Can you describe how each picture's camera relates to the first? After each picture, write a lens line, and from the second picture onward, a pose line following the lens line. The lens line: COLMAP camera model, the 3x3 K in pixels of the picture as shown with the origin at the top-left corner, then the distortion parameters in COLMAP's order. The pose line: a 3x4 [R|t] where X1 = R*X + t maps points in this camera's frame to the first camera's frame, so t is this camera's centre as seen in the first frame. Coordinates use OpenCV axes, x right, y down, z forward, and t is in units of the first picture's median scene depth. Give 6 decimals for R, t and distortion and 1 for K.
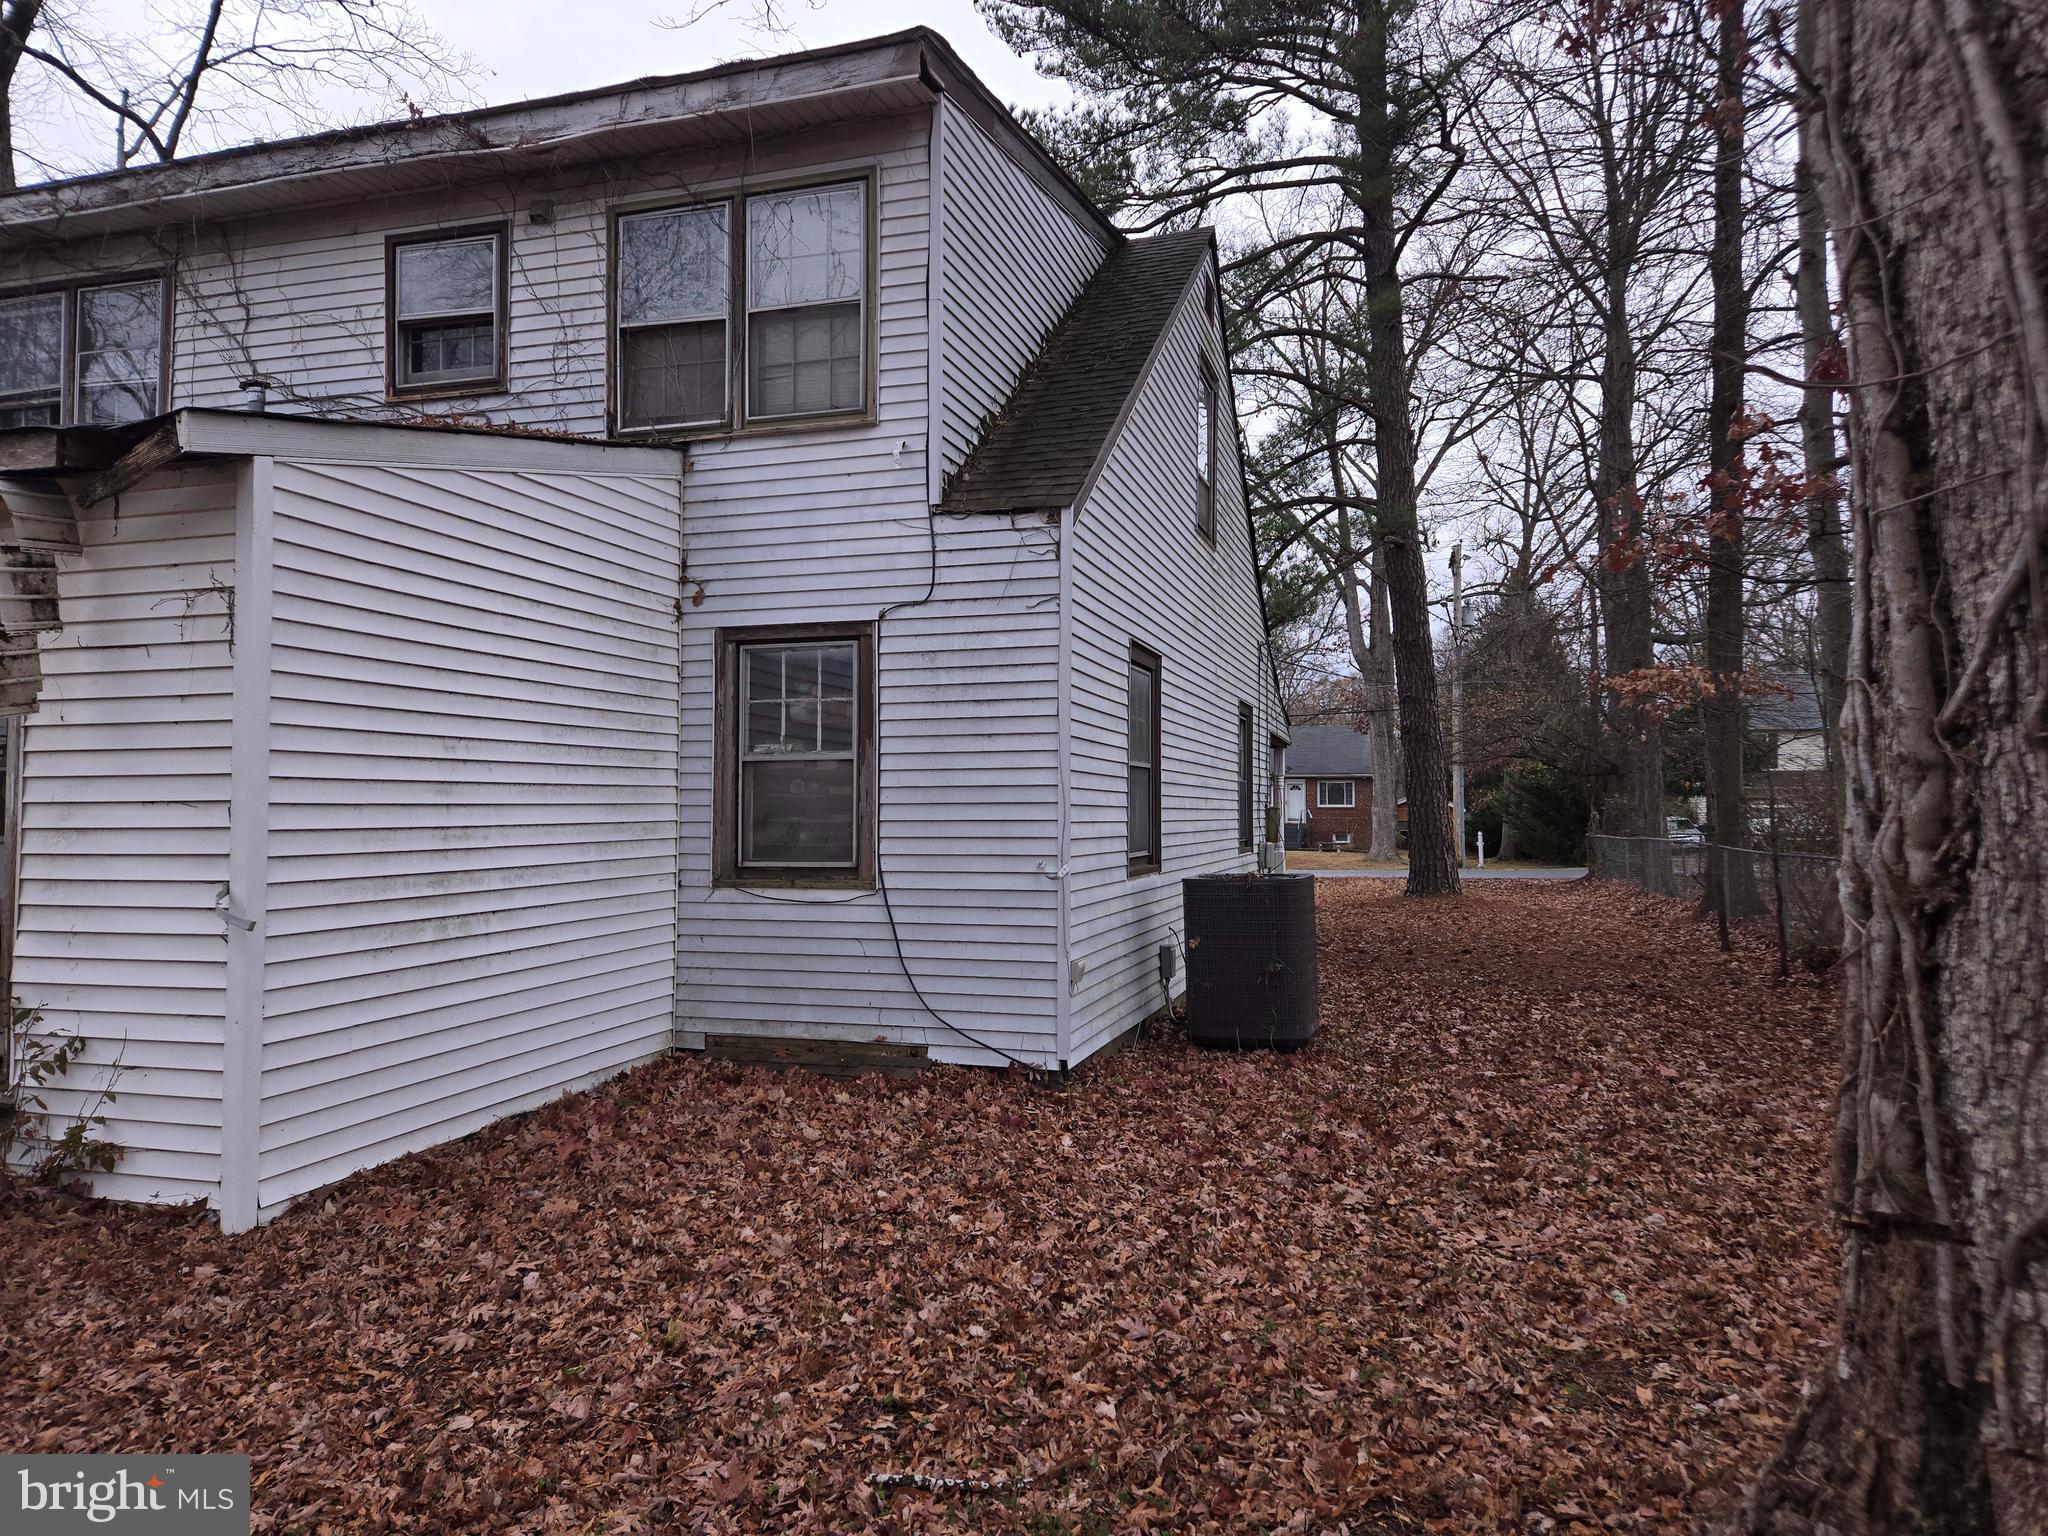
lens RADIAL K [[1367.9, 0, 1022.6], [0, 1367.9, 764.3], [0, 0, 1]] dist [0.070834, -0.055473]
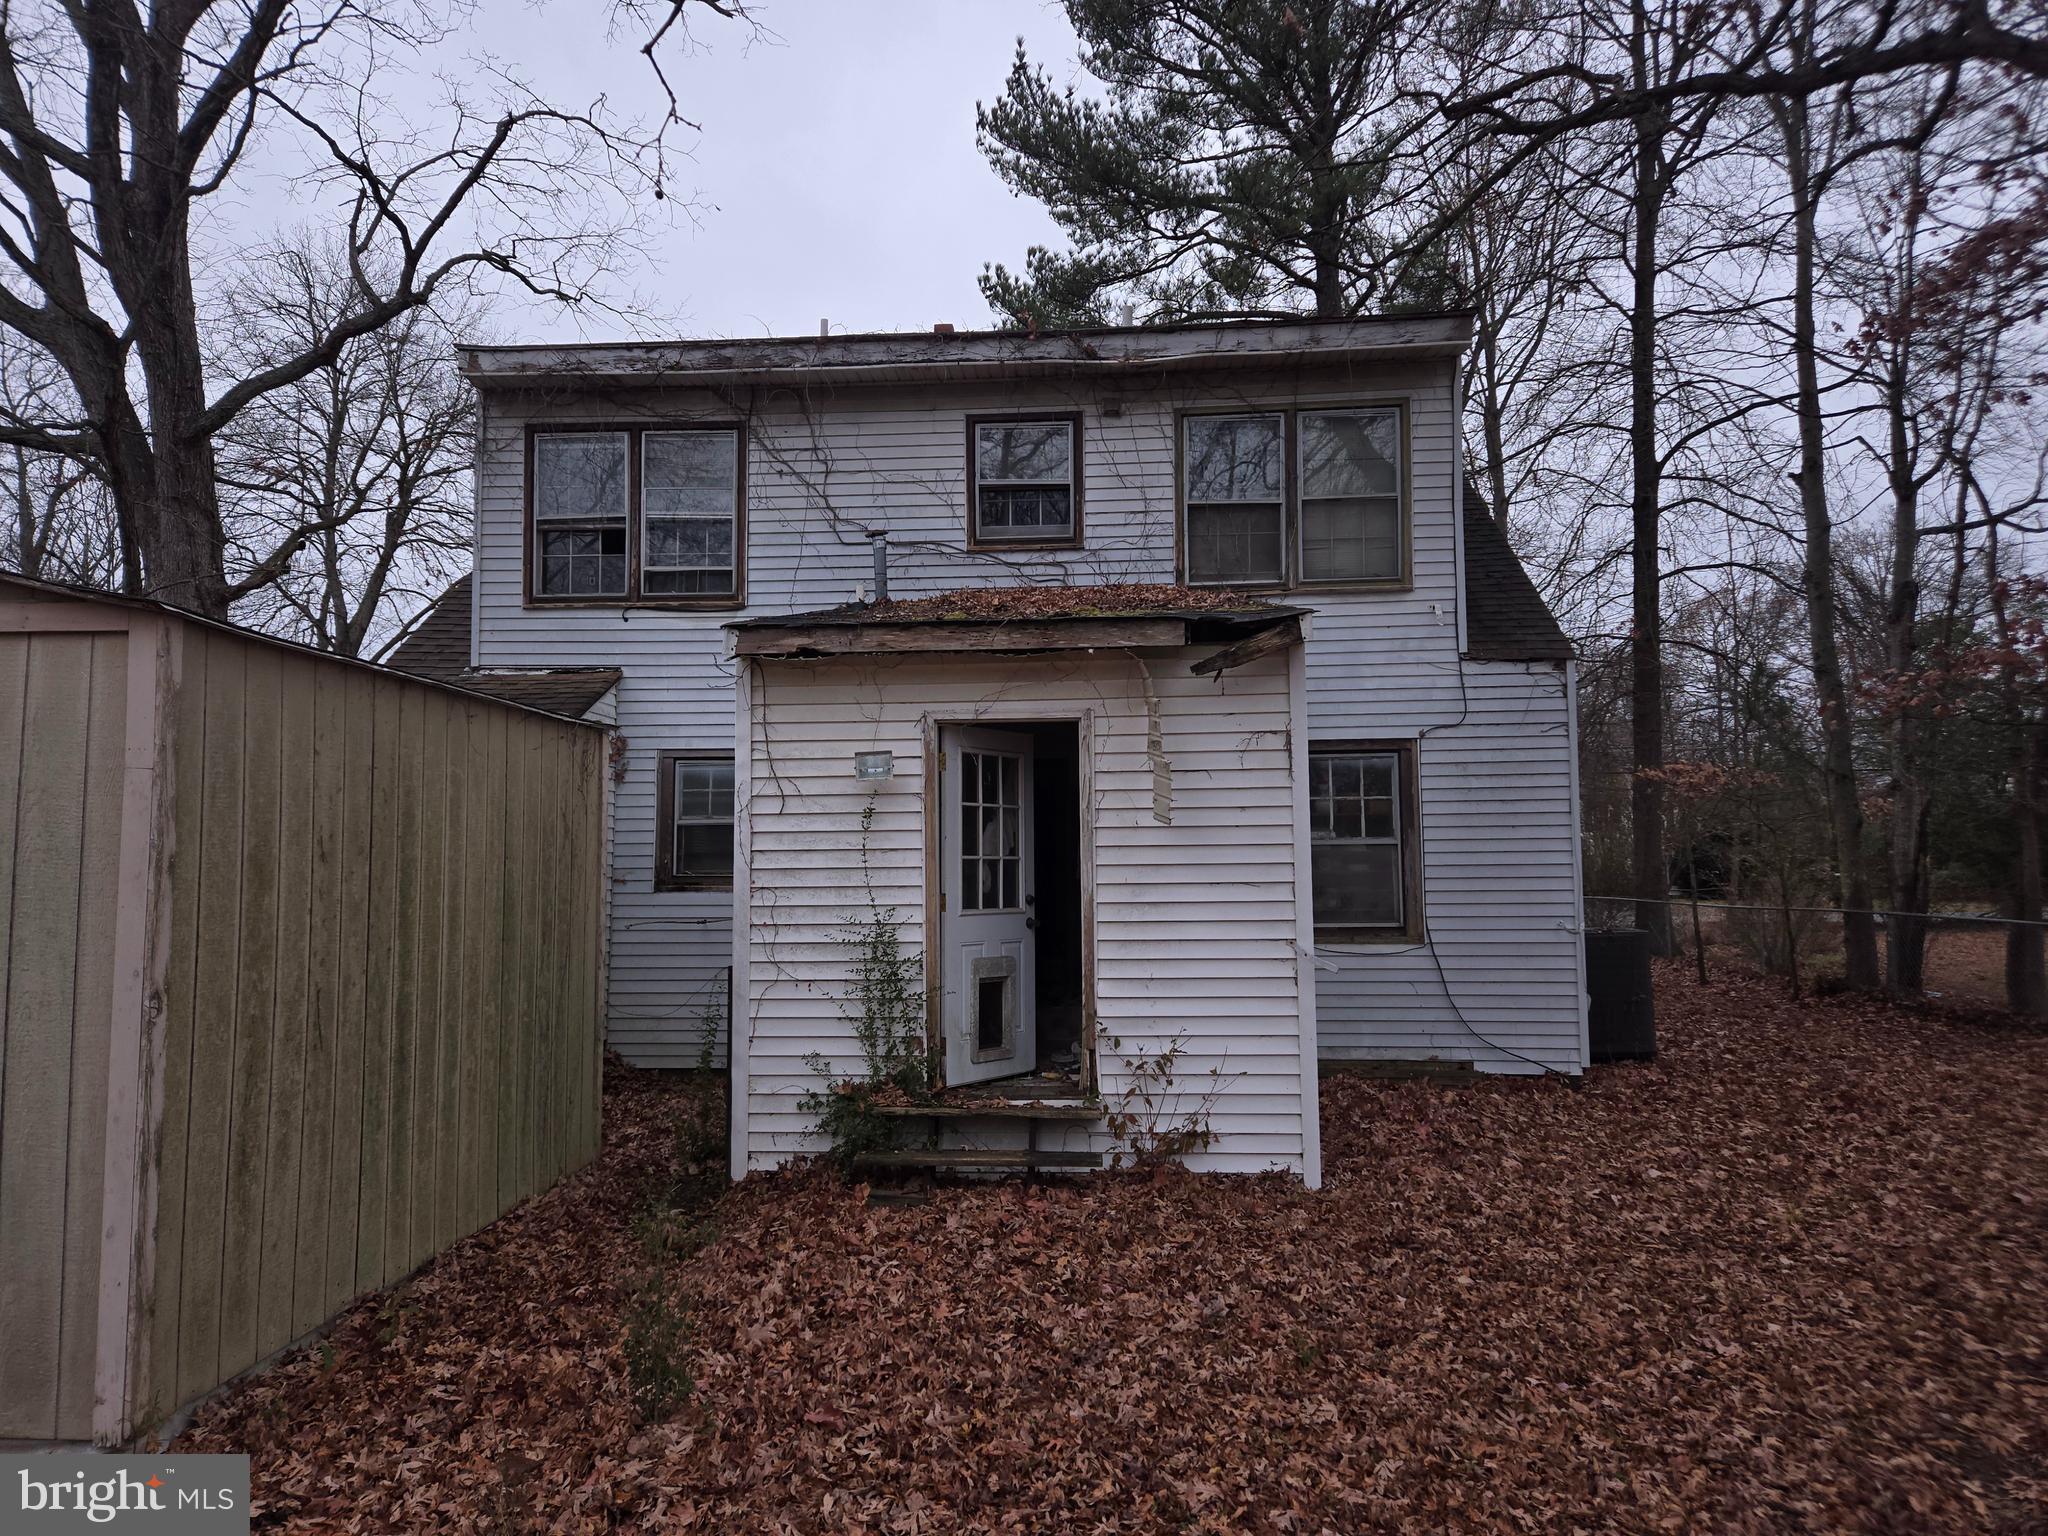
lens RADIAL K [[1367.9, 0, 1033.3], [0, 1367.9, 781.7], [0, 0, 1]] dist [0.070834, -0.055473]
pose [[0.974245, 0.007018, 0.225383, -0.763759], [0.000446, 0.999454, -0.033049, -0.019784], [-0.225492, 0.032299, 0.973710, -0.202616]]
